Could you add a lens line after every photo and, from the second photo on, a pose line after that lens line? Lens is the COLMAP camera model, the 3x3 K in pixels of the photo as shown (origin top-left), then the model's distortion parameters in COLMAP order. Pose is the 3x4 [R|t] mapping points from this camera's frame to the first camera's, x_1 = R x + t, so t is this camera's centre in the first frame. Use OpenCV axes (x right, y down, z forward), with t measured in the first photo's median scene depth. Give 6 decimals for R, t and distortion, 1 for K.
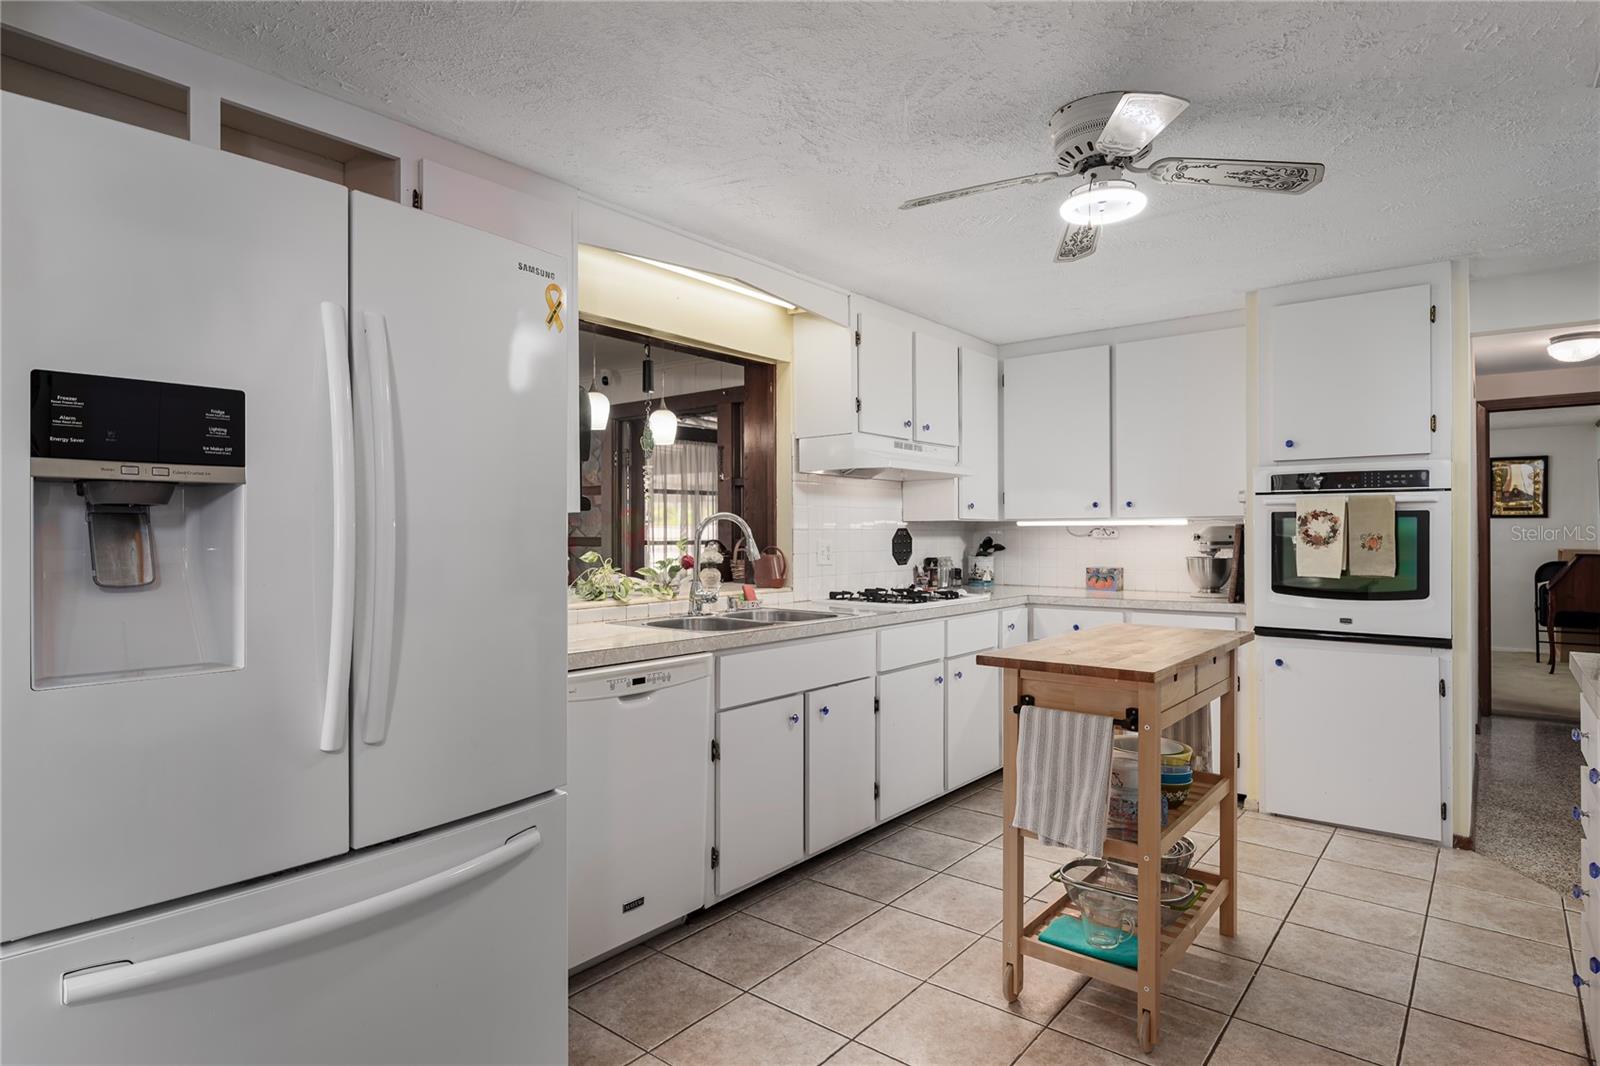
lens RADIAL K [[863.7, 0, 797.3], [0, 863.7, 531.1], [0, 0, 1]] dist [-0.003680, 0.000132]
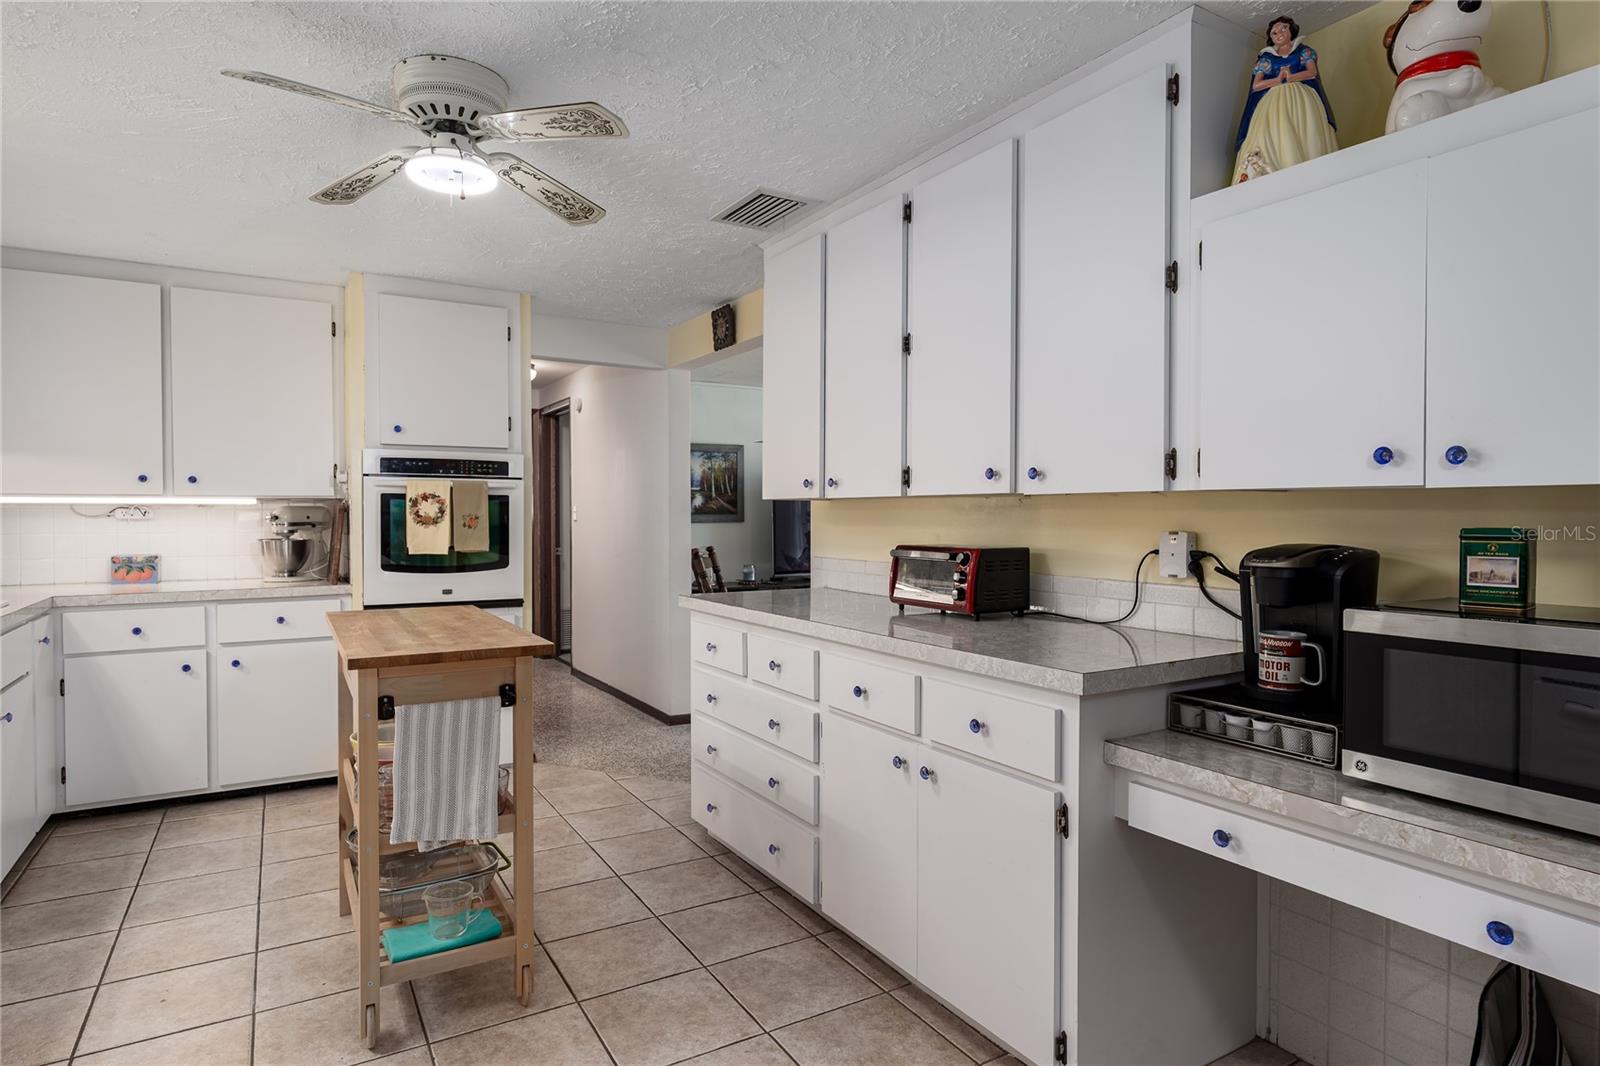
lens RADIAL K [[863.7, 0, 794.9], [0, 863.7, 530.1], [0, 0, 1]] dist [-0.003680, 0.000132]
pose [[0.351147, -0.016761, 0.936170, -0.258237], [-0.003965, 0.999804, 0.019388, -0.000008], [-0.936312, -0.010520, 0.351012, 0.182813]]
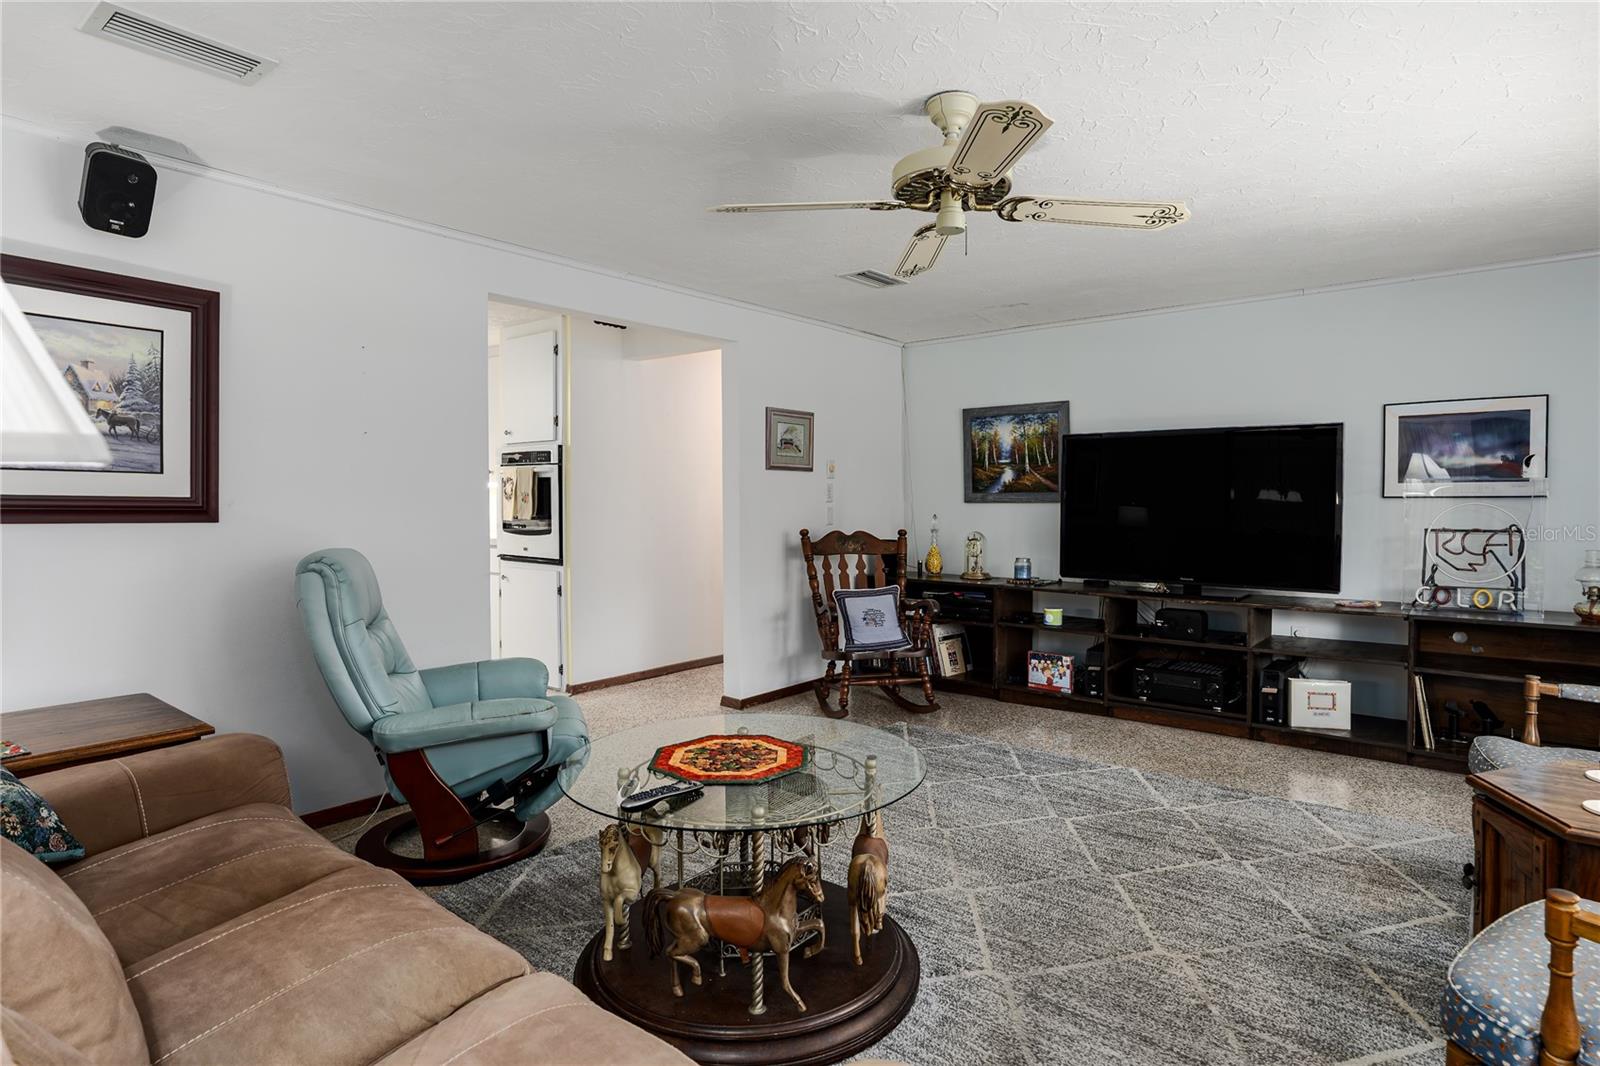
lens RADIAL K [[863.7, 0, 800.2], [0, 863.7, 531.1], [0, 0, 1]] dist [-0.003680, 0.000132]
pose [[0.999988, -0.000743, -0.004765, 1.138849], [0.000854, 0.999730, 0.023215, 0.036812], [0.004746, -0.023219, 0.999719, -0.533761]]
